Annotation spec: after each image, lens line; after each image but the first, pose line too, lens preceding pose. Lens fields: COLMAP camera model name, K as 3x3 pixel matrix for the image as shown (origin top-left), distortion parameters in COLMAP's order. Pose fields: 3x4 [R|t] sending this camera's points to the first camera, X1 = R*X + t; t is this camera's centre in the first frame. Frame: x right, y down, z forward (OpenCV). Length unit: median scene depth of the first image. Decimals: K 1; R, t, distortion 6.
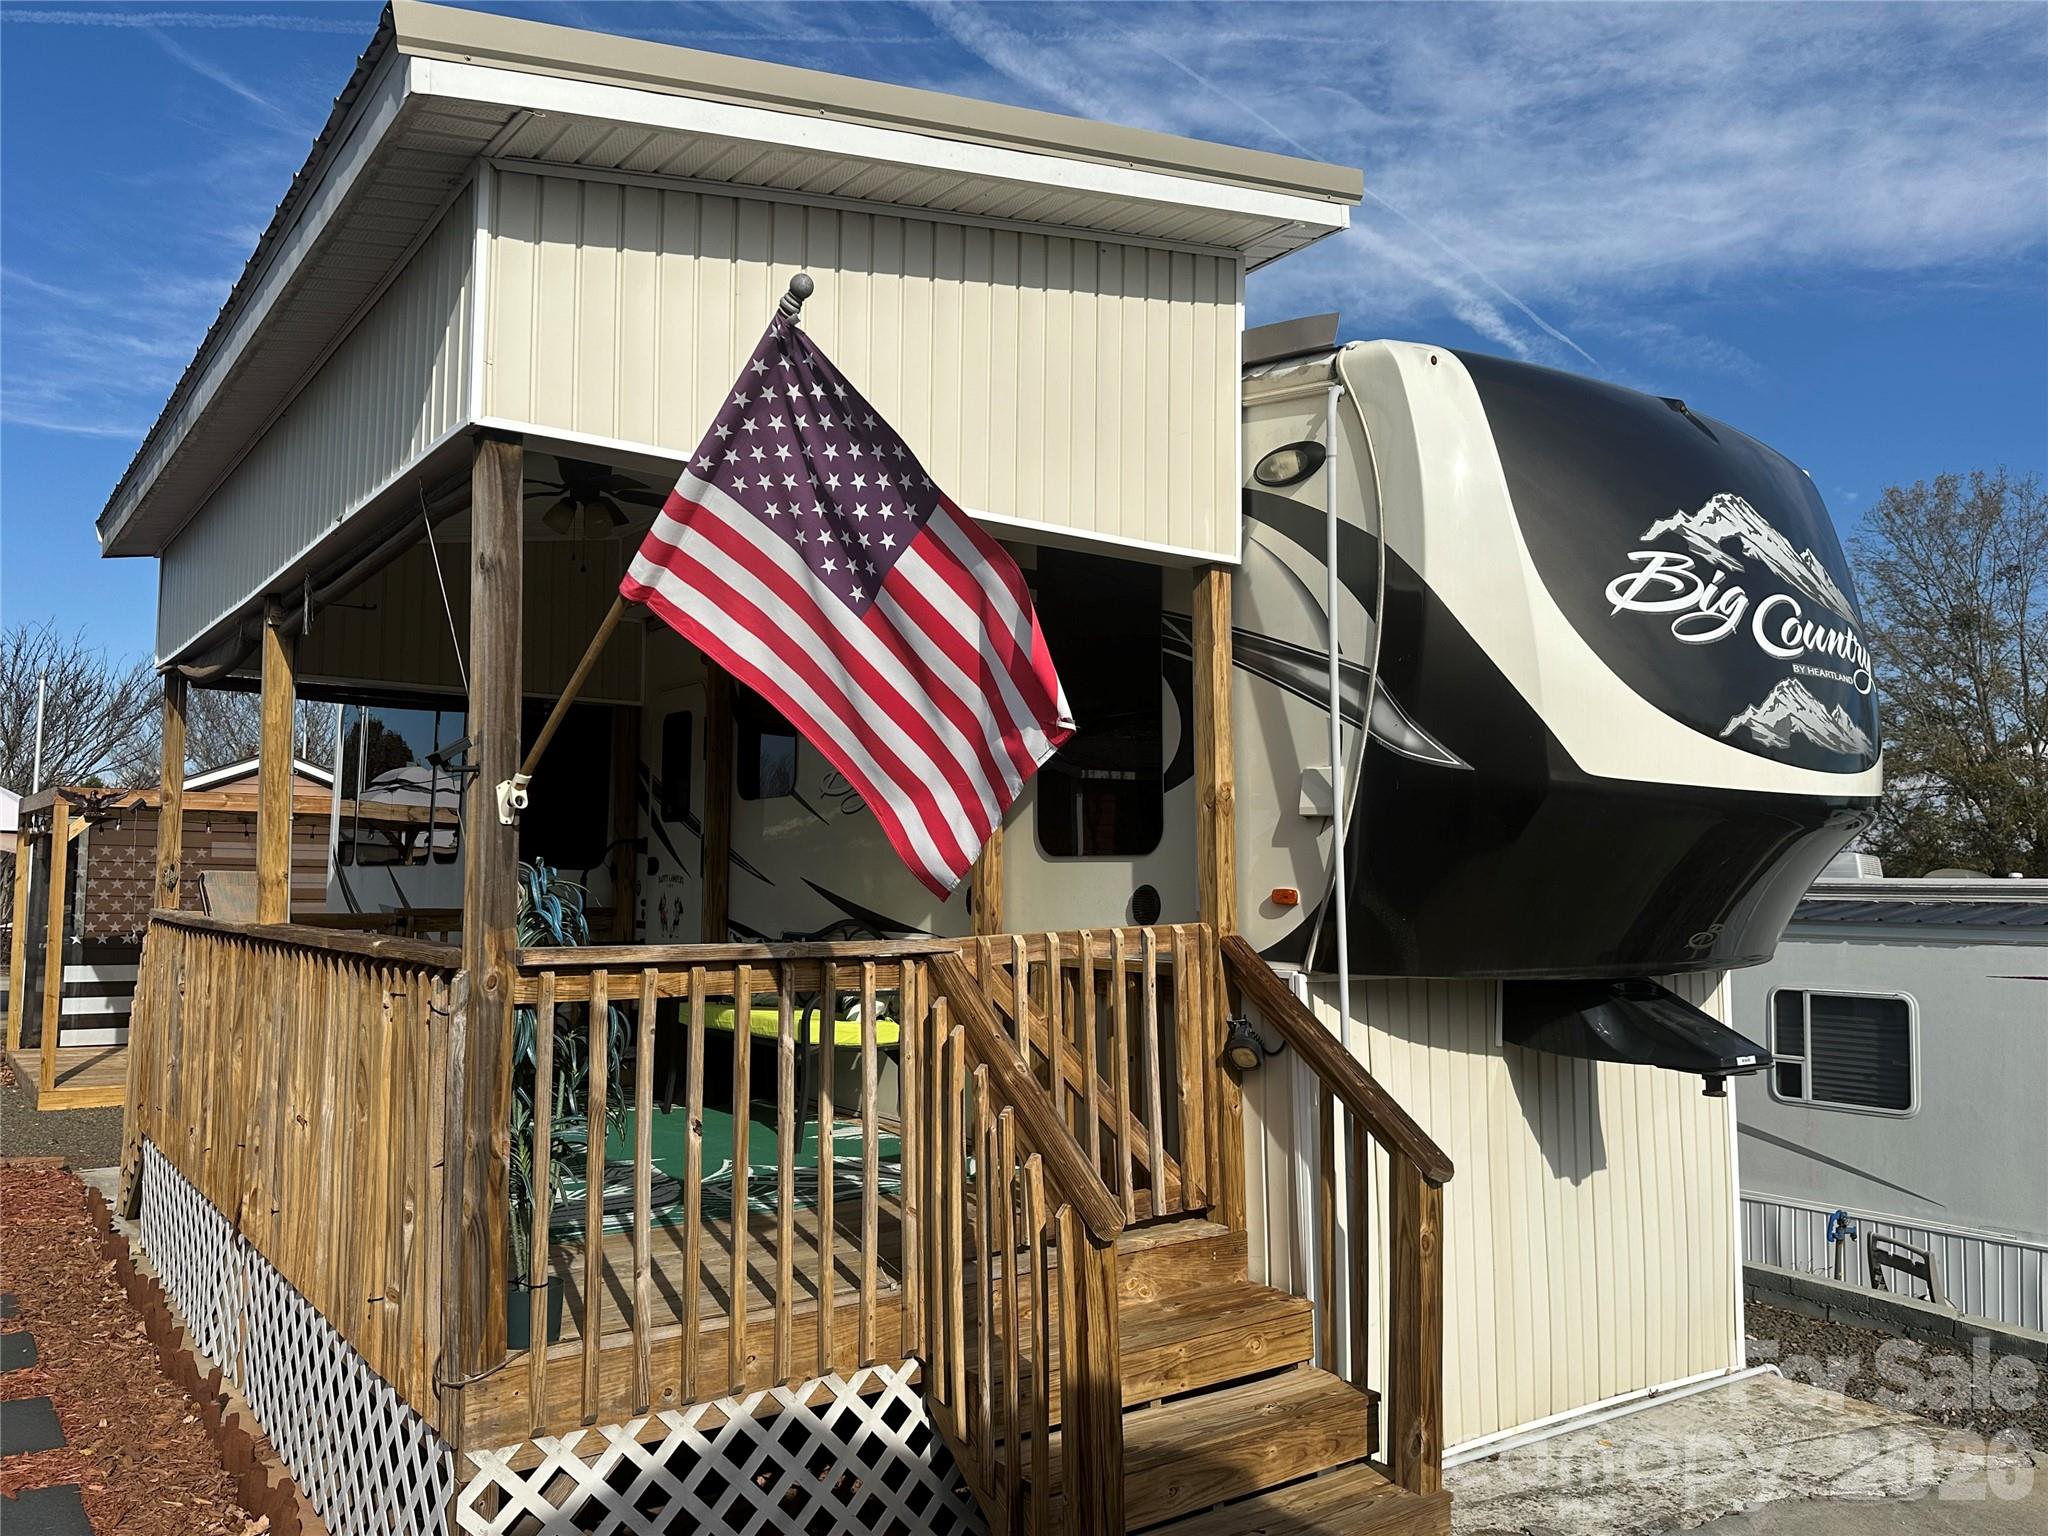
lens RADIAL K [[1495.7, 0, 1029.2], [0, 1495.7, 783.5], [0, 0, 1]] dist [0.042973, -0.051338]
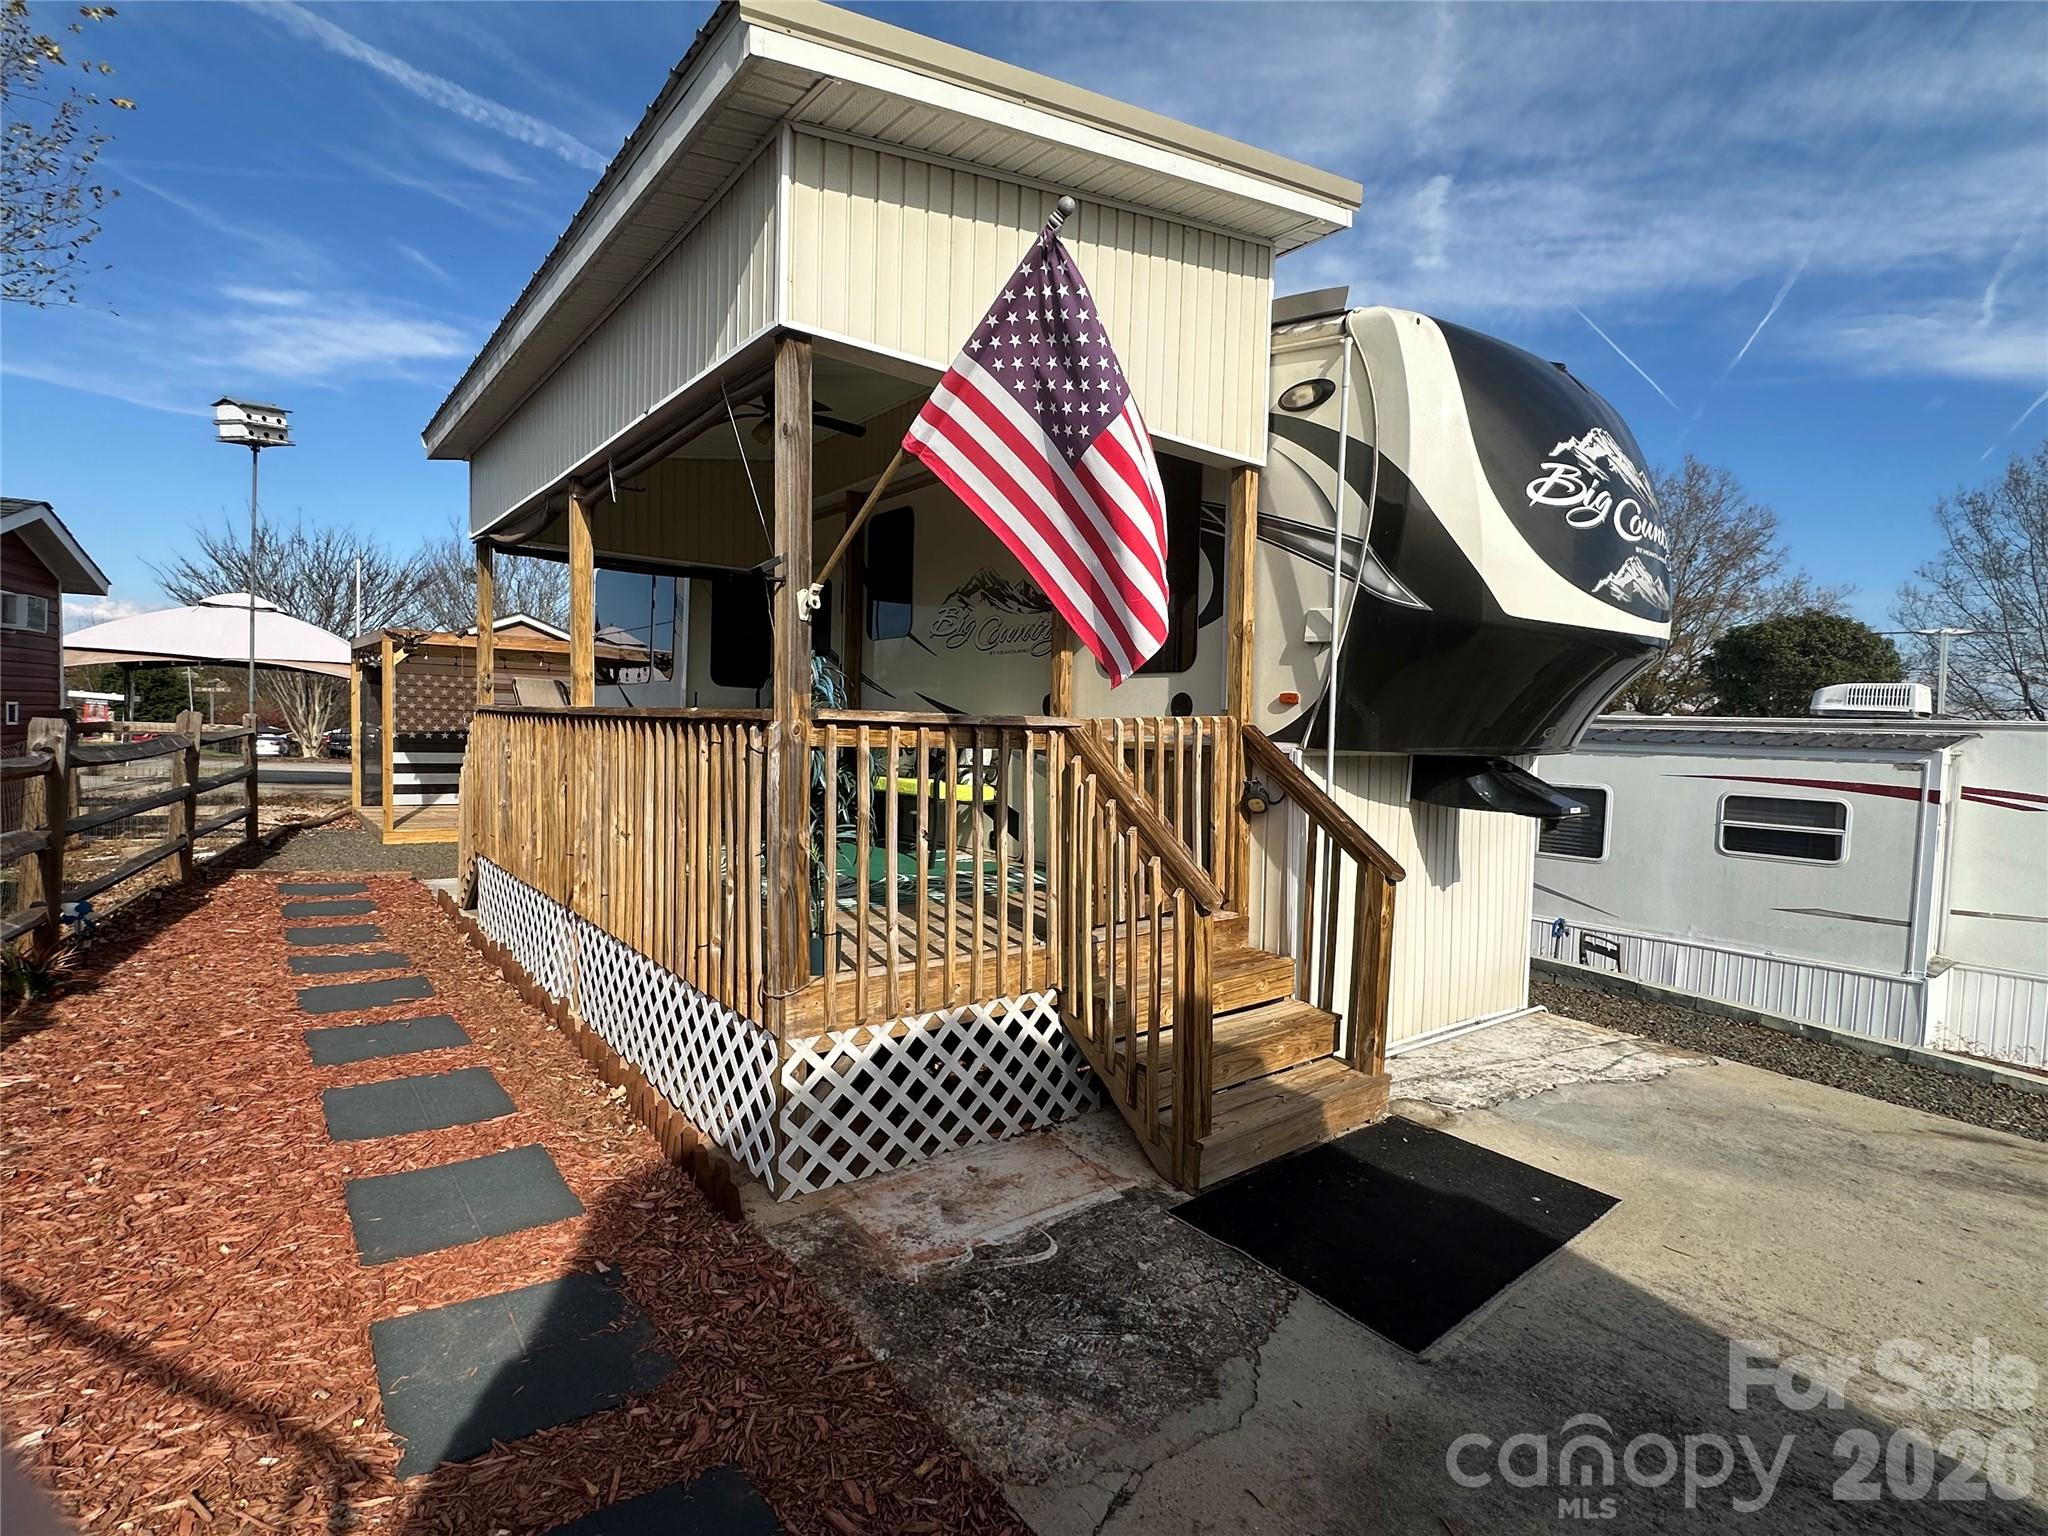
lens RADIAL K [[969.3, 0, 1024.8], [0, 969.3, 776.6], [0, 0, 1]] dist [-0.002730, 0.000338]
pose [[0.999051, 0.017146, 0.040048, -0.130375], [-0.021856, 0.992496, 0.120309, 0.044601], [-0.037684, -0.121070, 0.991928, 0.046944]]
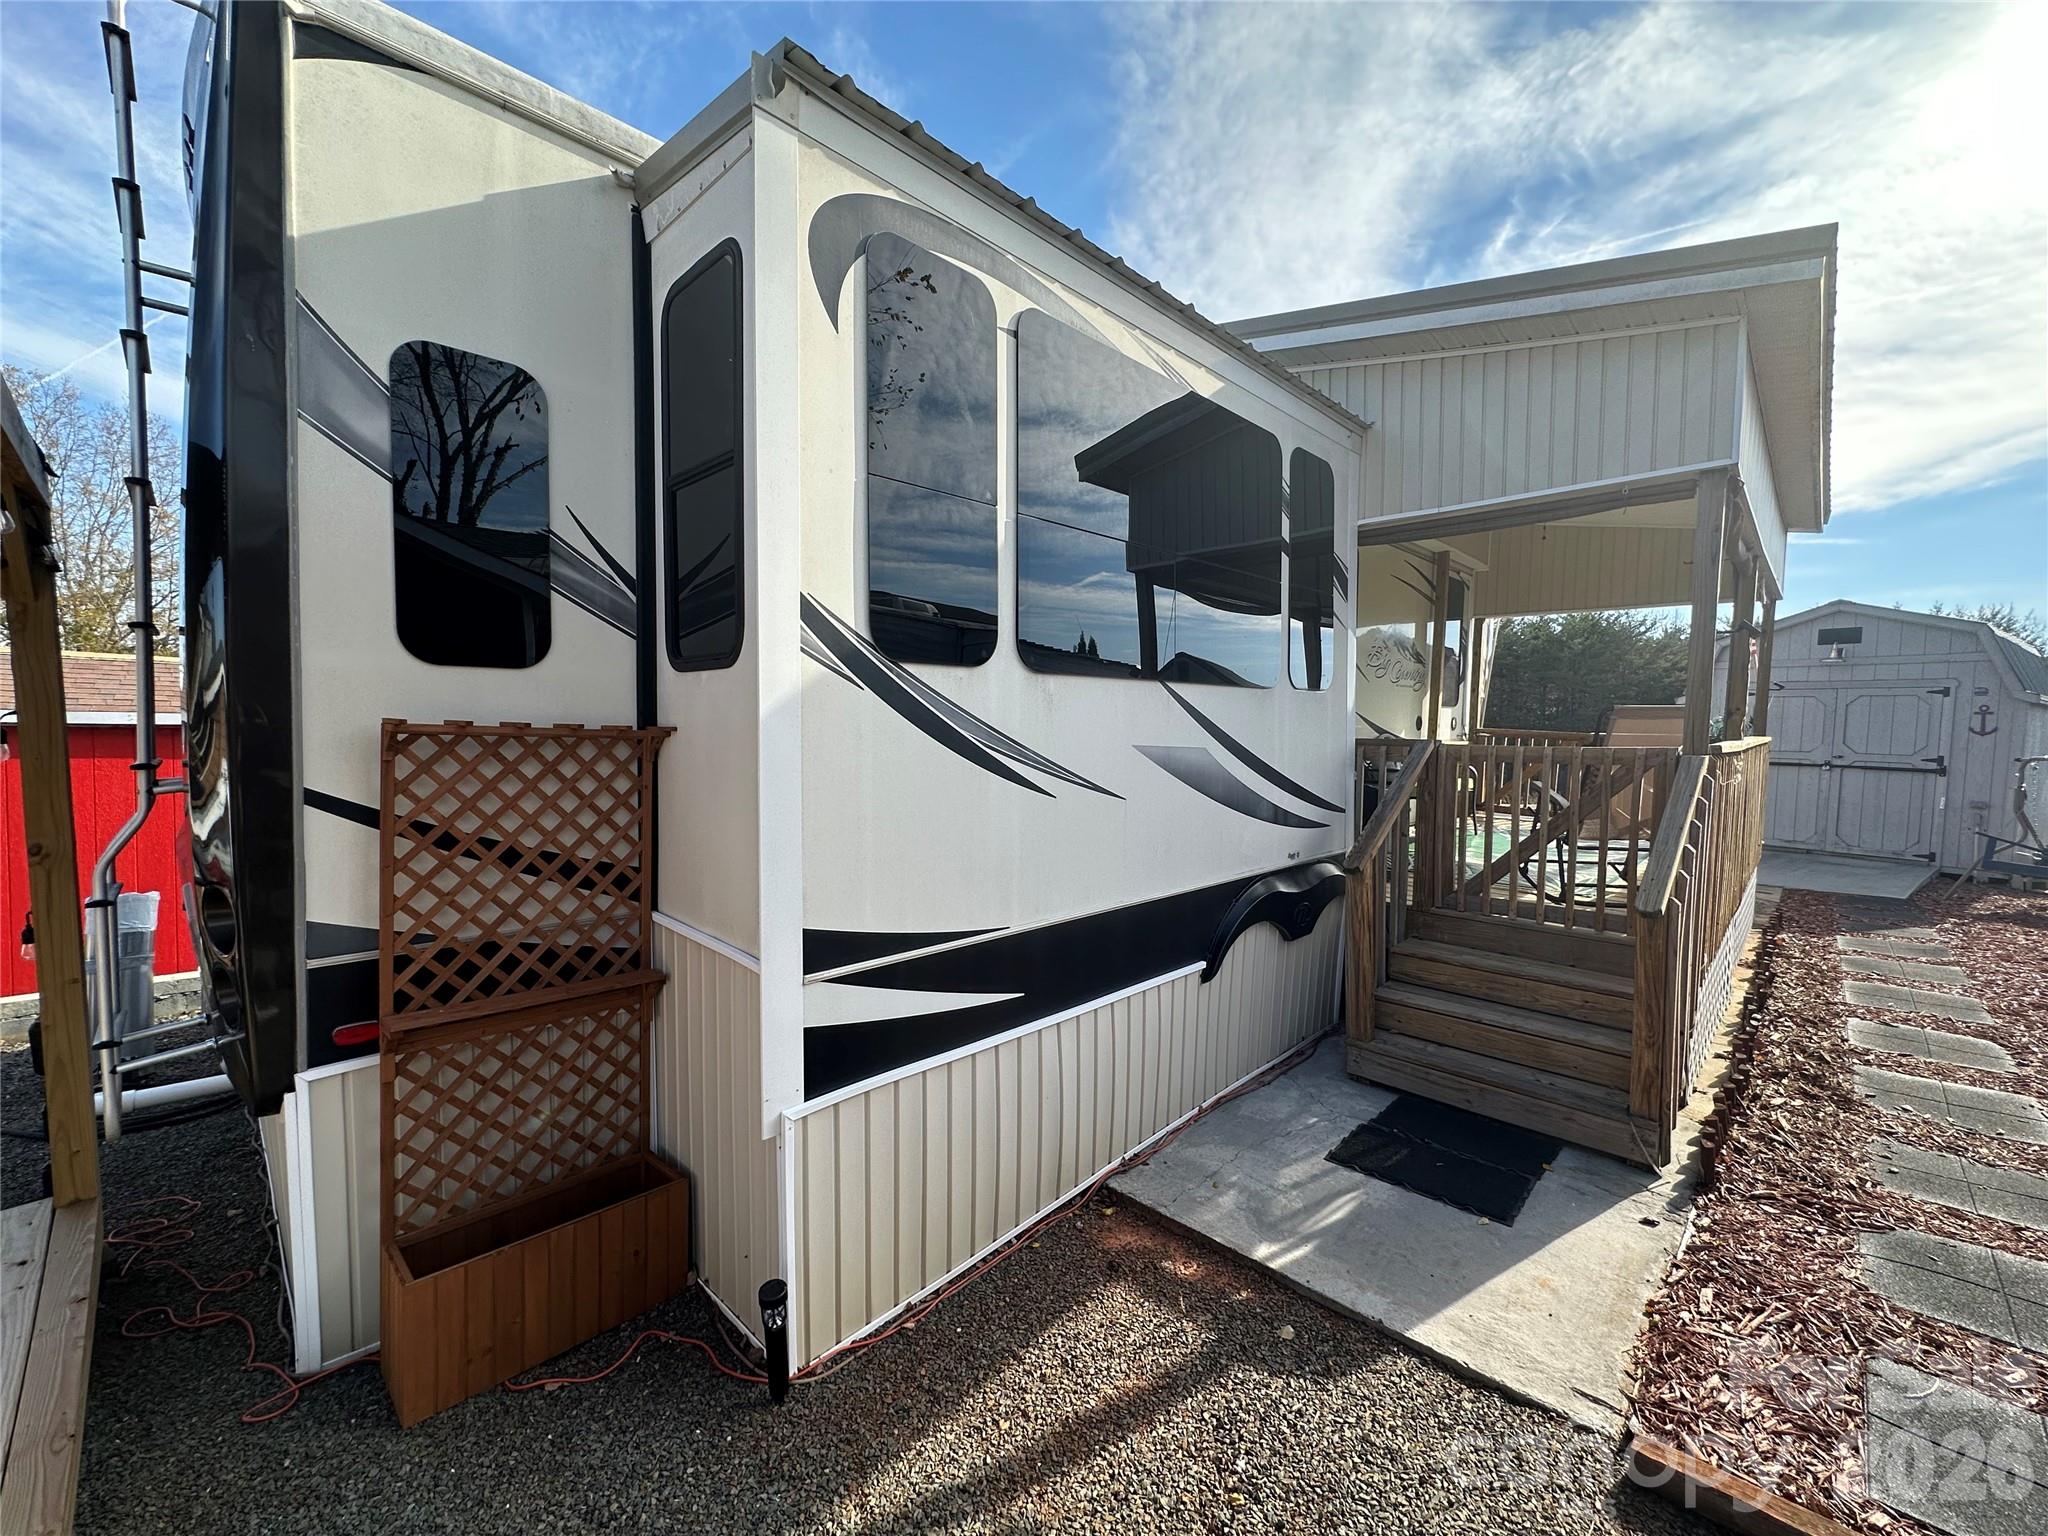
lens RADIAL K [[821.3, 0, 1013.0], [0, 821.3, 763.0], [0, 0, 1]] dist [-0.005163, 0.000147]
pose [[-0.146717, -0.067683, 0.986860, -1.637632], [-0.082270, 0.995035, 0.056013, 0.161490], [-0.985751, -0.072971, -0.151557, 2.442823]]
